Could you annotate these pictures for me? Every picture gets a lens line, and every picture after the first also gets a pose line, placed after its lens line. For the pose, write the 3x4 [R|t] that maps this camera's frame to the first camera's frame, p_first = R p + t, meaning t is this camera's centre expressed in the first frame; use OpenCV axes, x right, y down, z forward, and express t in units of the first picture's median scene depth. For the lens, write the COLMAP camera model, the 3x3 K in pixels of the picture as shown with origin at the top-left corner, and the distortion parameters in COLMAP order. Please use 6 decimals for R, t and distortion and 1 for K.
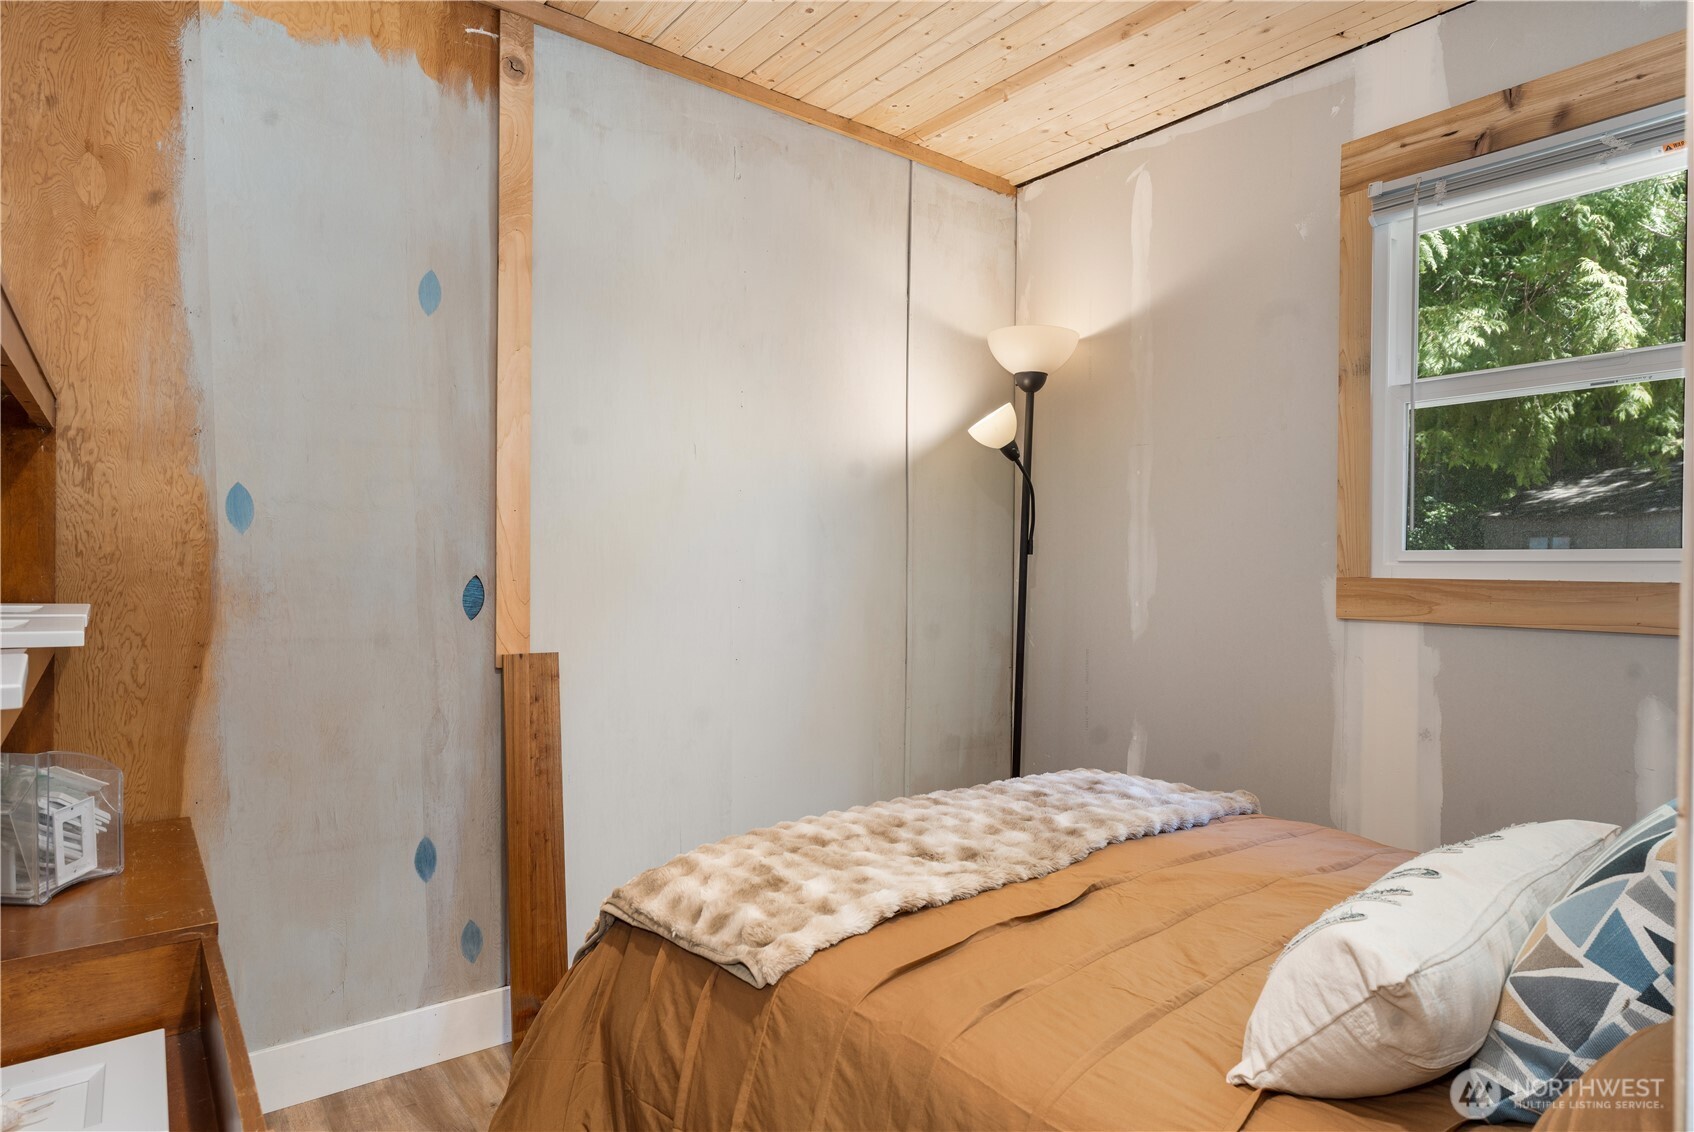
lens RADIAL K [[934.4, 0, 839.4], [0, 934.4, 568.7], [0, 0, 1]] dist [0.000992, -0.000411]
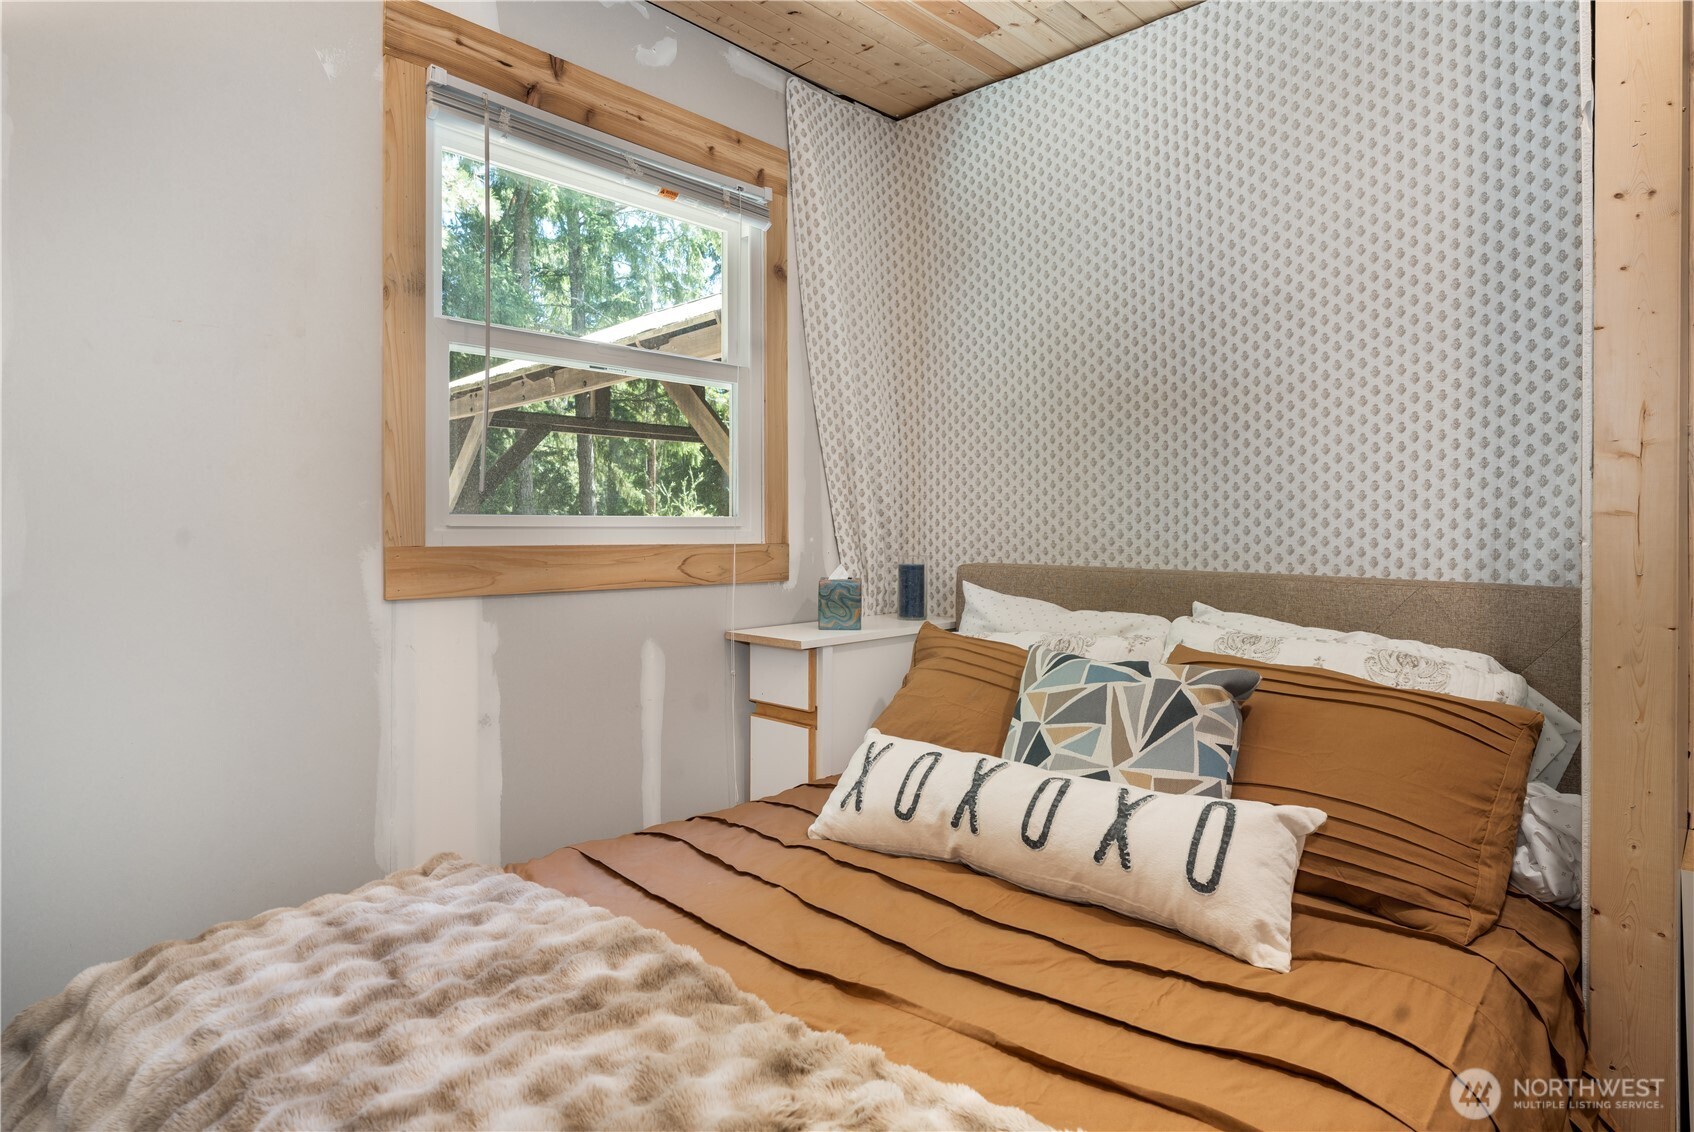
lens RADIAL K [[947.2, 0, 847.5], [0, 947.2, 521.3], [0, 0, 1]] dist [-0.001959, -0.000308]
pose [[-0.162442, -0.004037, 0.986710, -0.321125], [-0.002277, 0.999991, 0.003717, -0.017018], [-0.986715, -0.001643, -0.162450, 0.805440]]
